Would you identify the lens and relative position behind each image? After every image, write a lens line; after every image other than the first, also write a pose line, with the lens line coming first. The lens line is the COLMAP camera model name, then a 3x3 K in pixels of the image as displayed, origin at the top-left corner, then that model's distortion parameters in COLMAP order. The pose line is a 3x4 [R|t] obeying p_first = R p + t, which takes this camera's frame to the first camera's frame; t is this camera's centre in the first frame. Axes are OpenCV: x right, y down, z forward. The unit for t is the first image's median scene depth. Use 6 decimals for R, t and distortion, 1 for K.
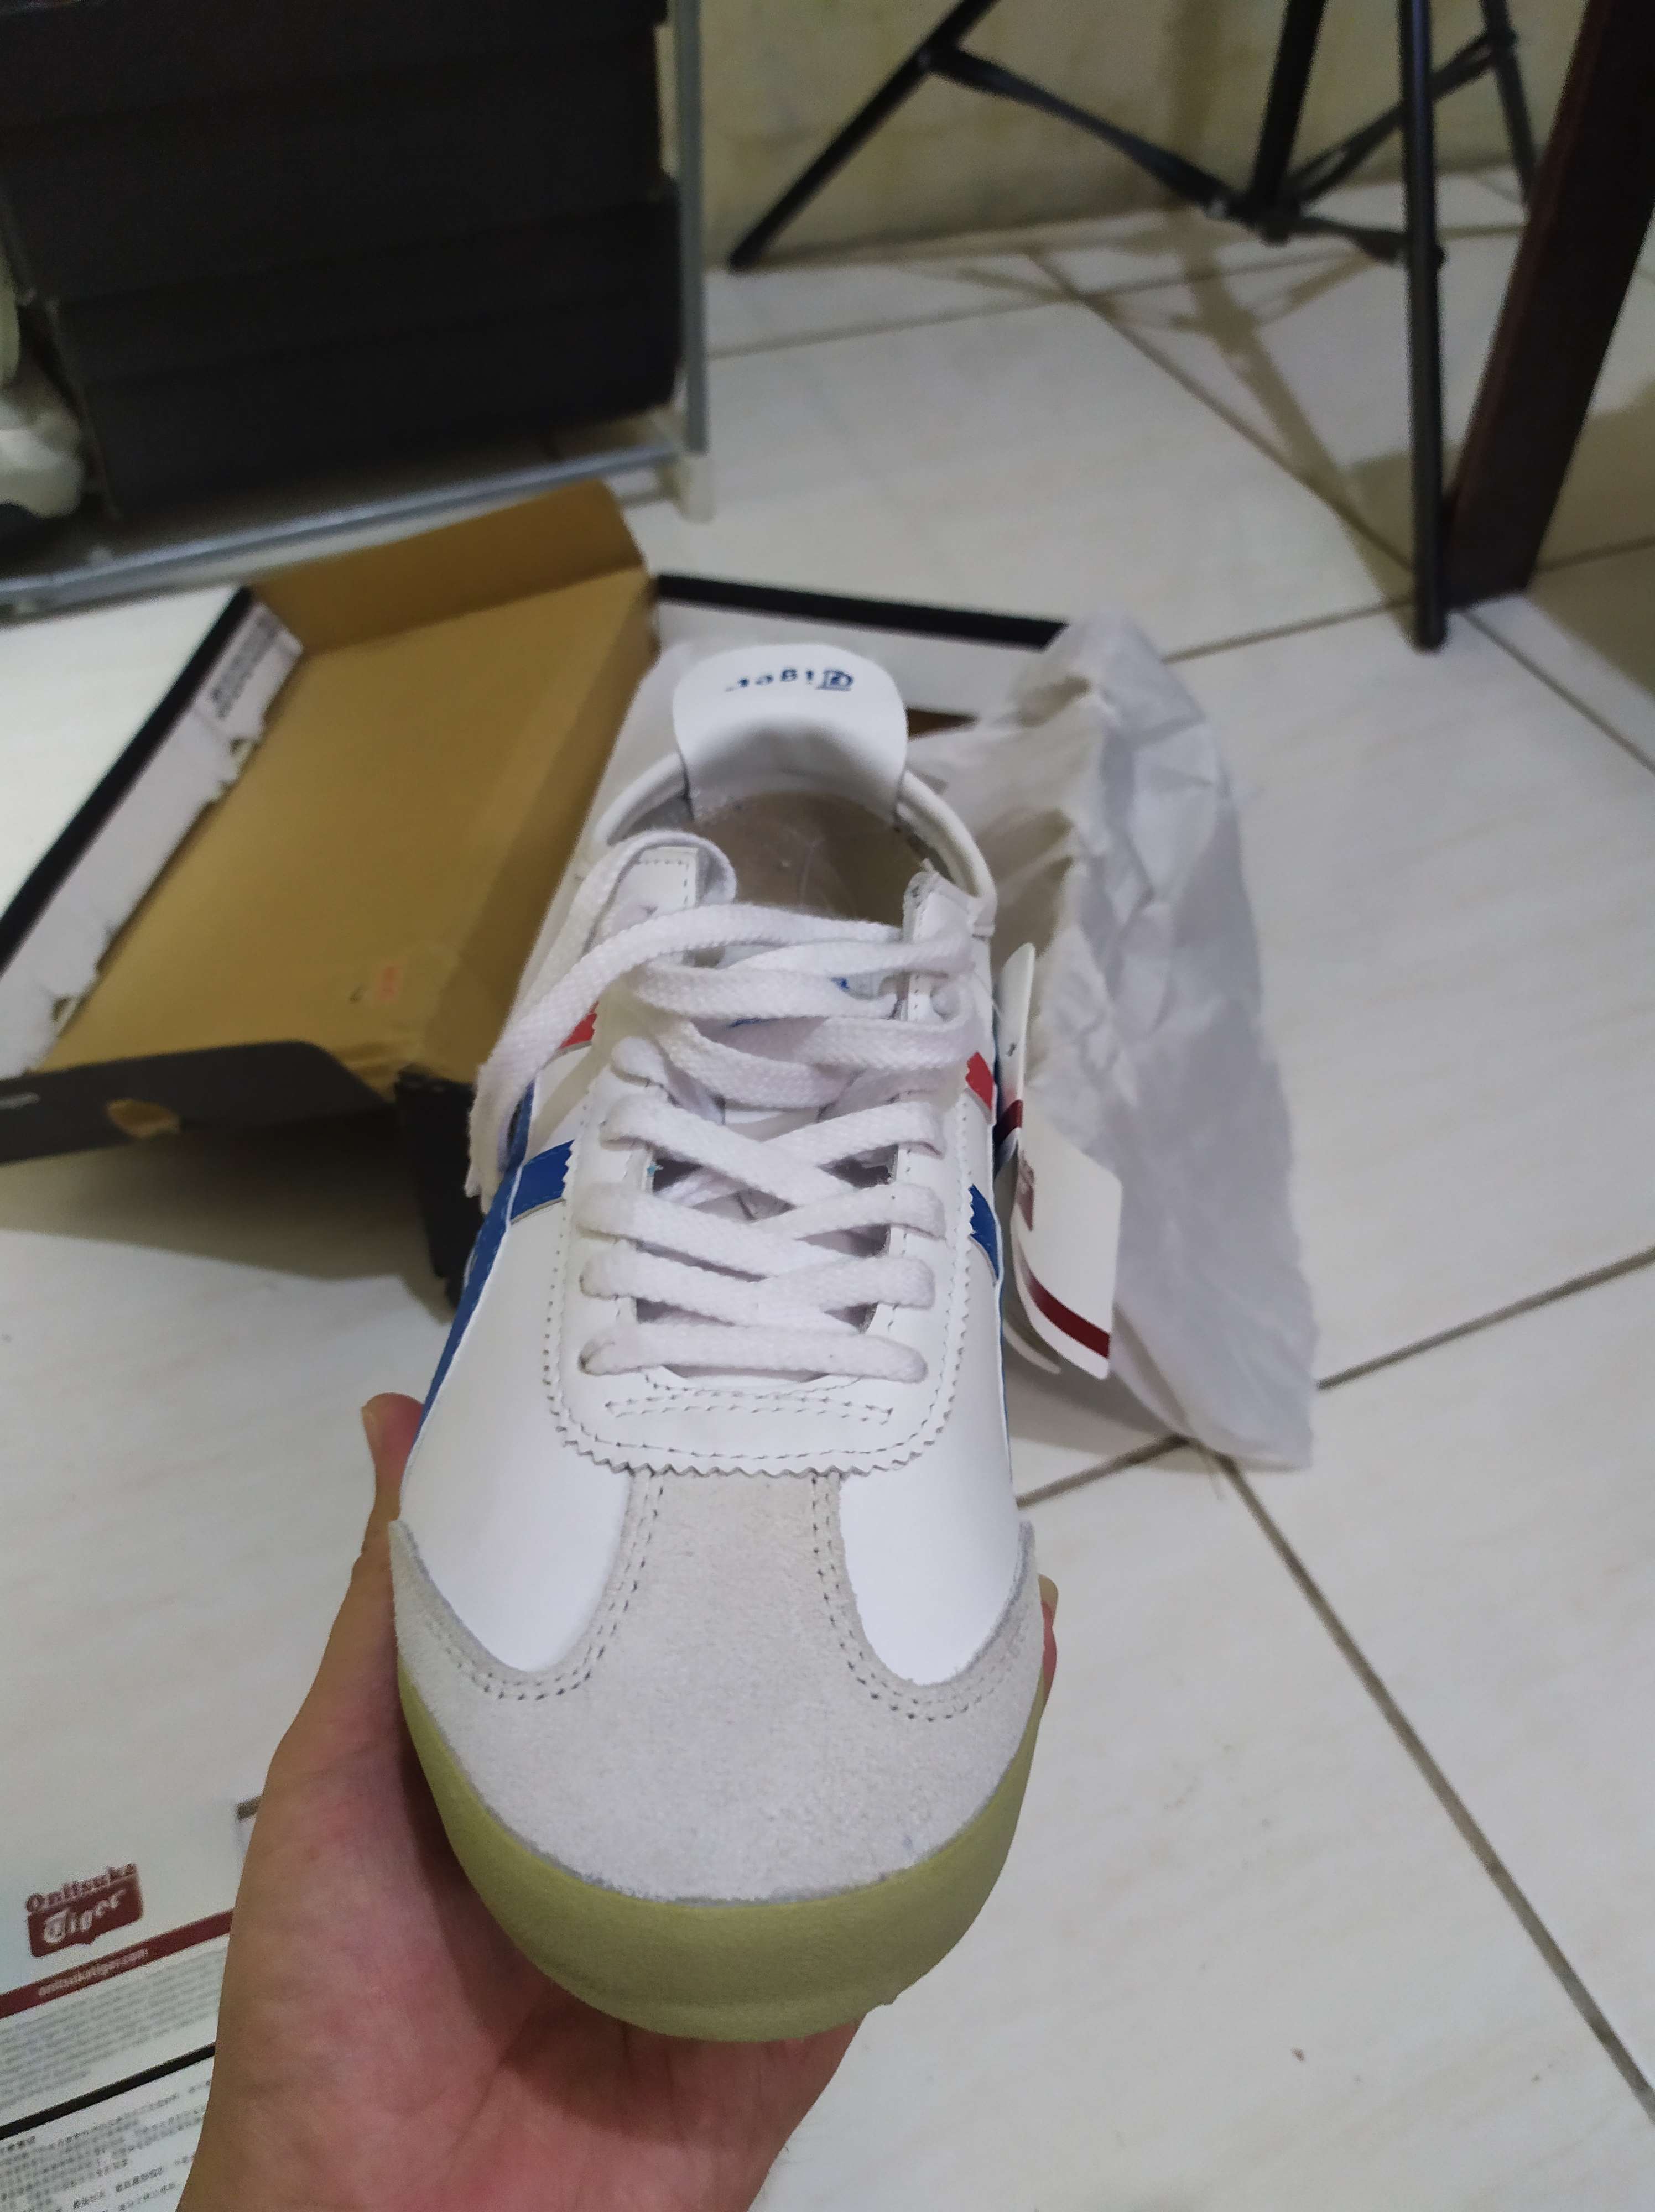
lens RADIAL K [[1737.3, 0, 827.5], [0, 1737.3, 1106.0], [0, 0, 1]] dist [-0.004138, -0.012816]
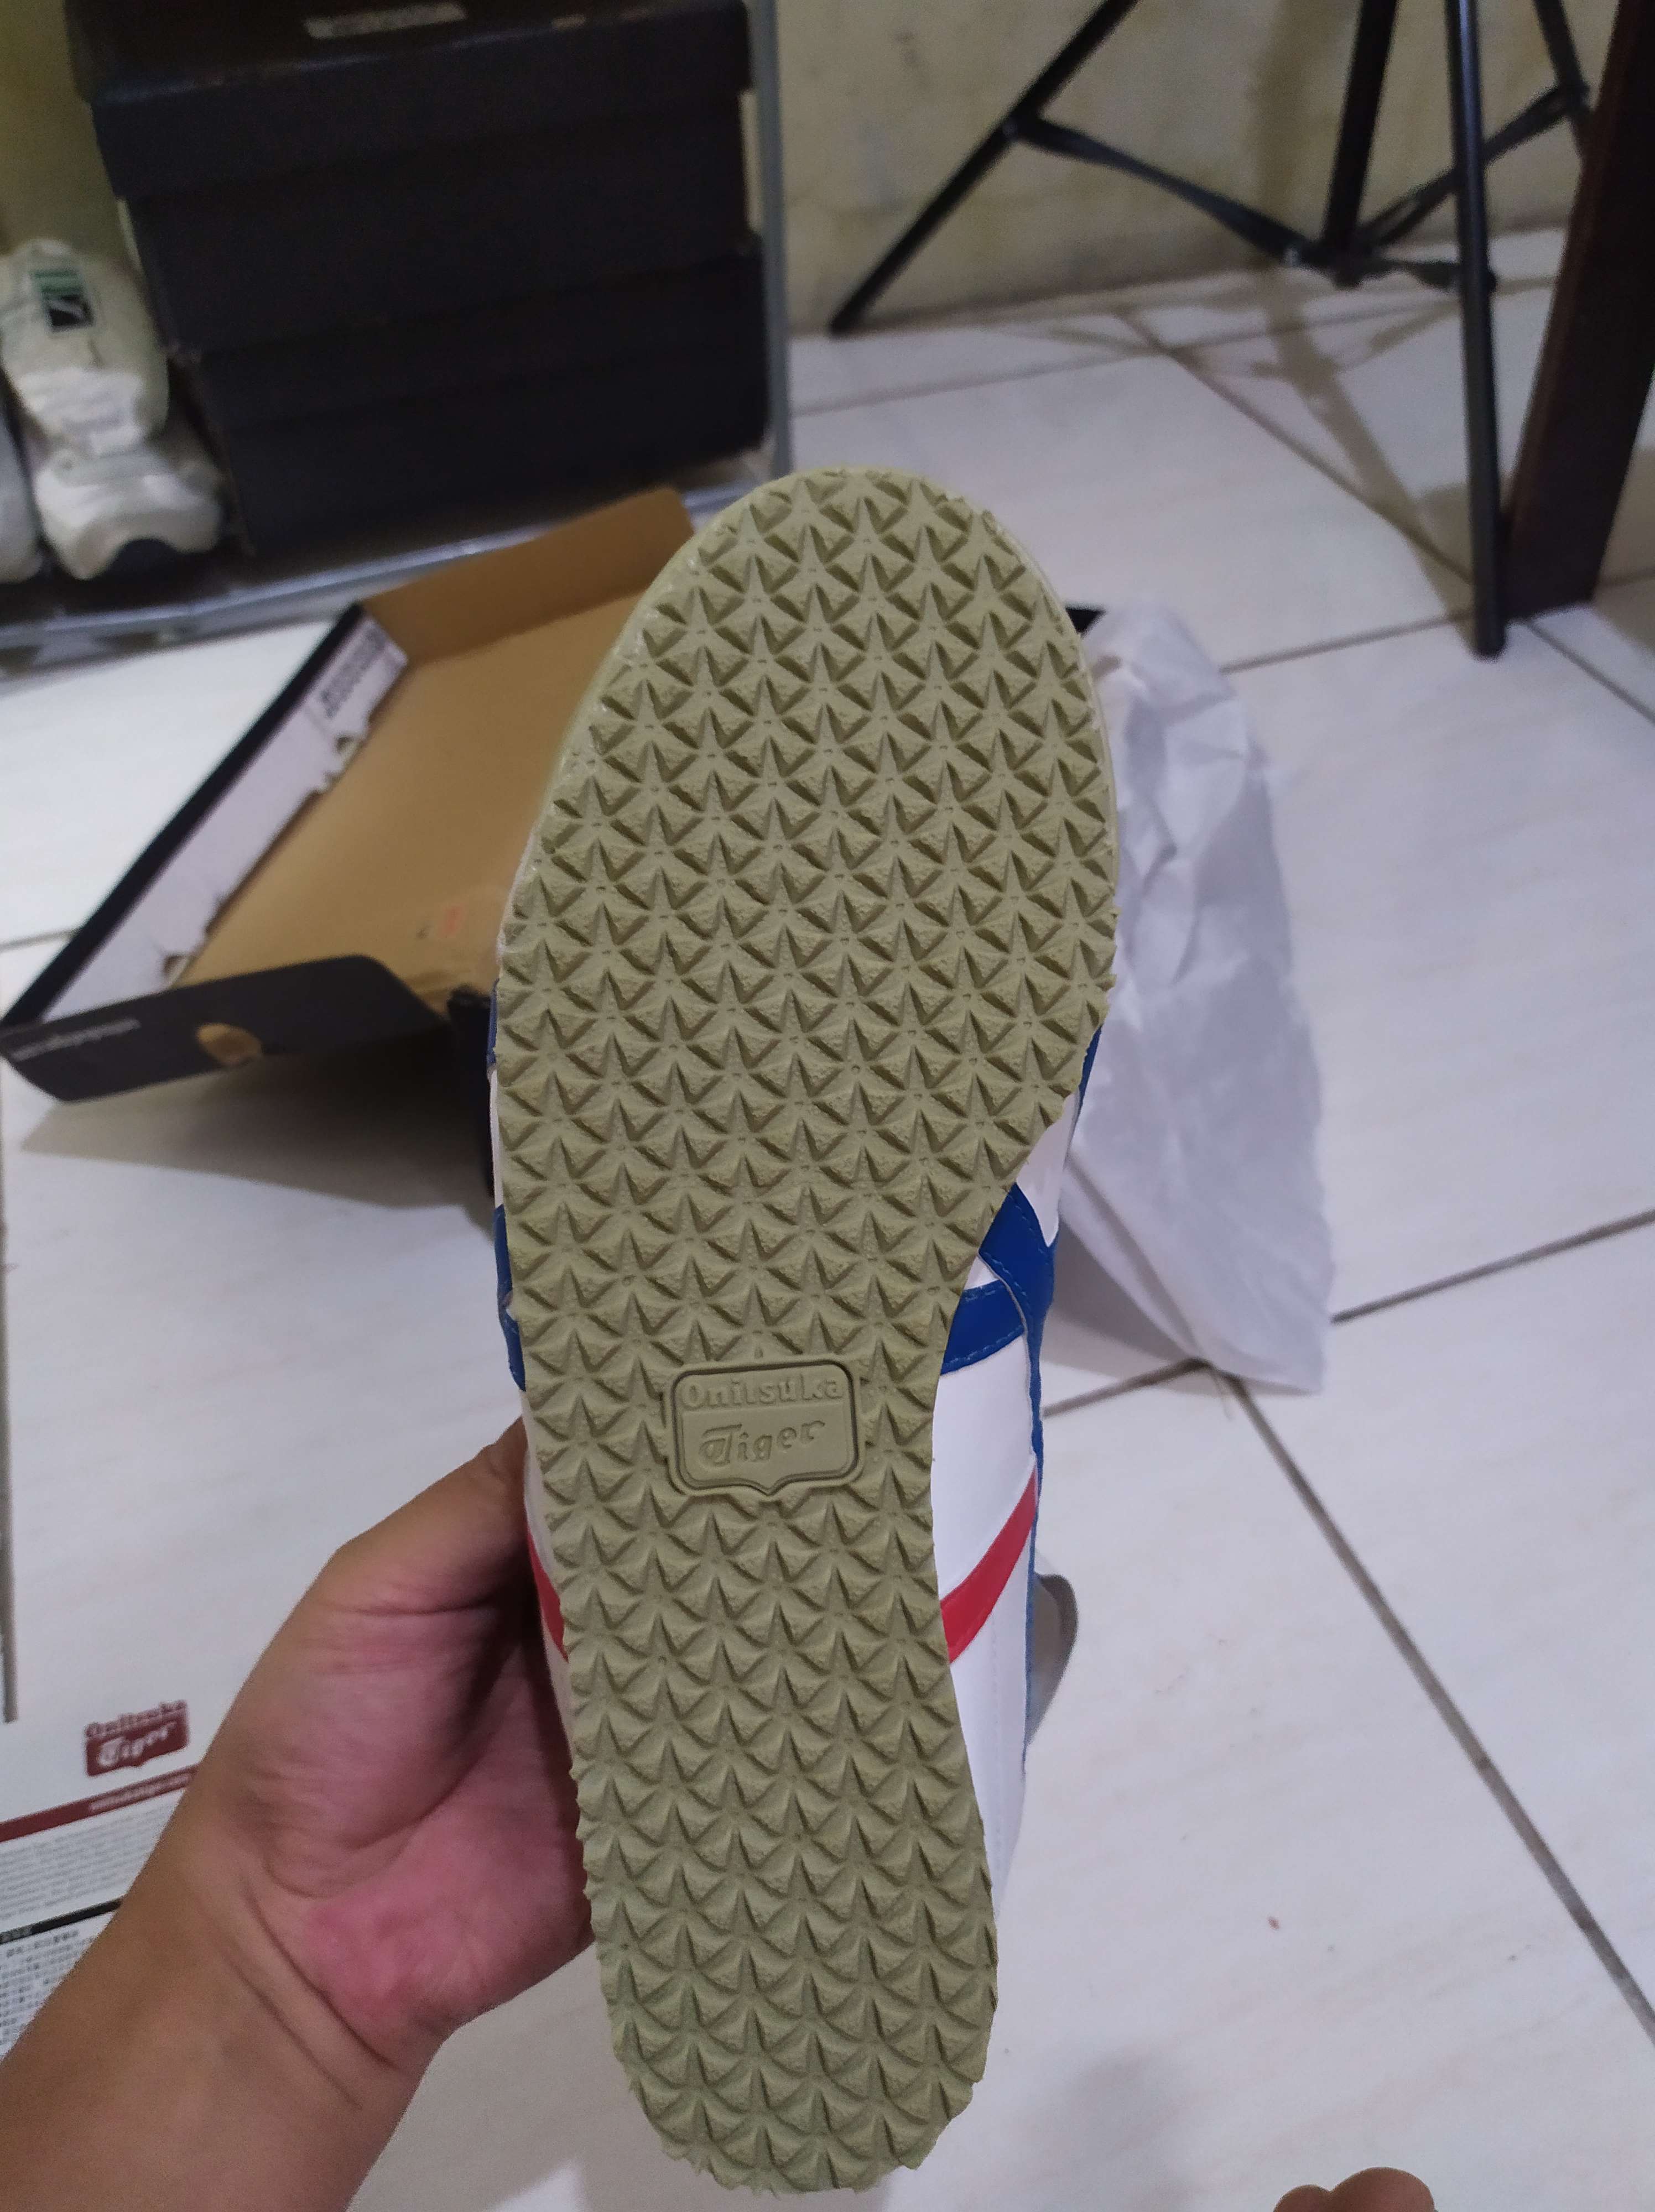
lens RADIAL K [[1737.3, 0, 827.5], [0, 1737.3, 1106.0], [0, 0, 1]] dist [-0.004138, -0.012816]
pose [[0.996330, 0.008114, -0.085212, 0.058282], [-0.013098, 0.998225, -0.058093, 0.080922], [0.084589, 0.058996, 0.994668, -0.042846]]
